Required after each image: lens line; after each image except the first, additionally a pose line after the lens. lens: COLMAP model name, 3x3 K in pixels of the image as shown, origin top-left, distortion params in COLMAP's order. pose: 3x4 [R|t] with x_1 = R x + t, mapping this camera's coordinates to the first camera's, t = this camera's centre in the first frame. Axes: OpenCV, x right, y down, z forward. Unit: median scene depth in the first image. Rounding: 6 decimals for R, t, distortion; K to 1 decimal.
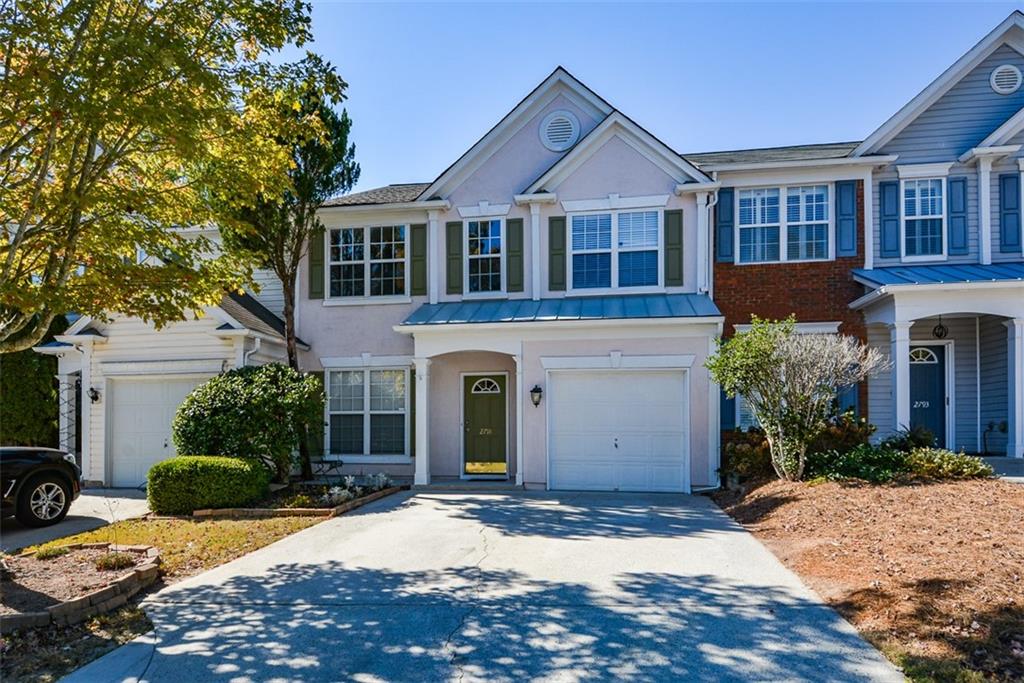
lens RADIAL K [[562.0, 0, 512.3], [0, 562.0, 339.8], [0, 0, 1]] dist [-0.002894, -0.005370]
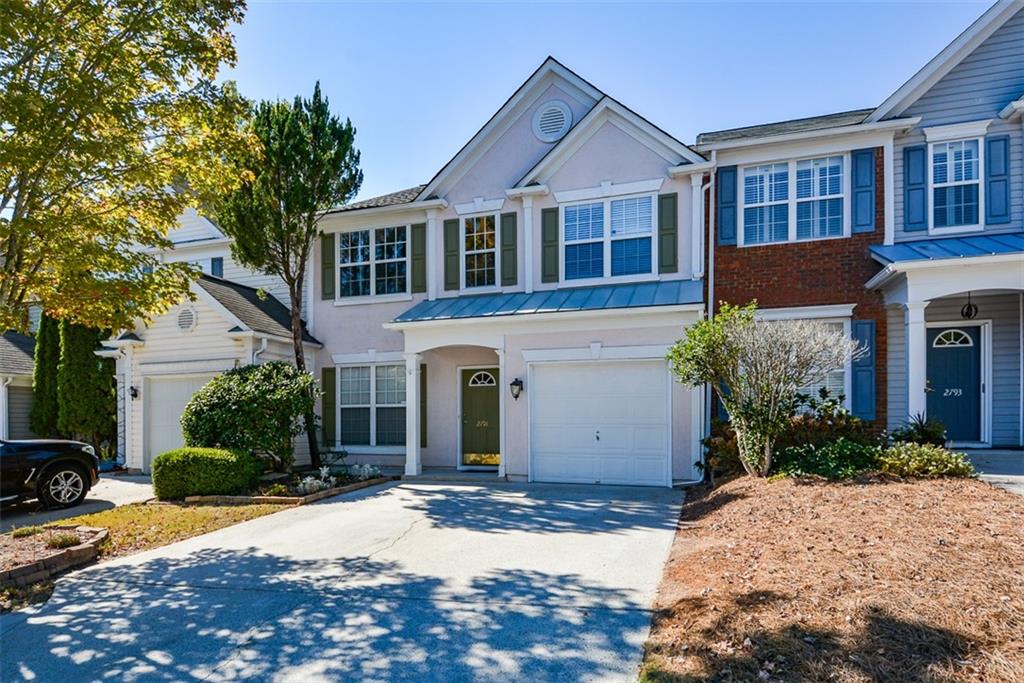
lens RADIAL K [[562.0, 0, 538.0], [0, 562.0, 332.7], [0, 0, 1]] dist [-0.002894, -0.005370]
pose [[0.987442, -0.027201, -0.155624, 0.227660], [0.029277, 0.999510, 0.011065, -0.010578], [0.155247, -0.015482, 0.987754, 0.007626]]
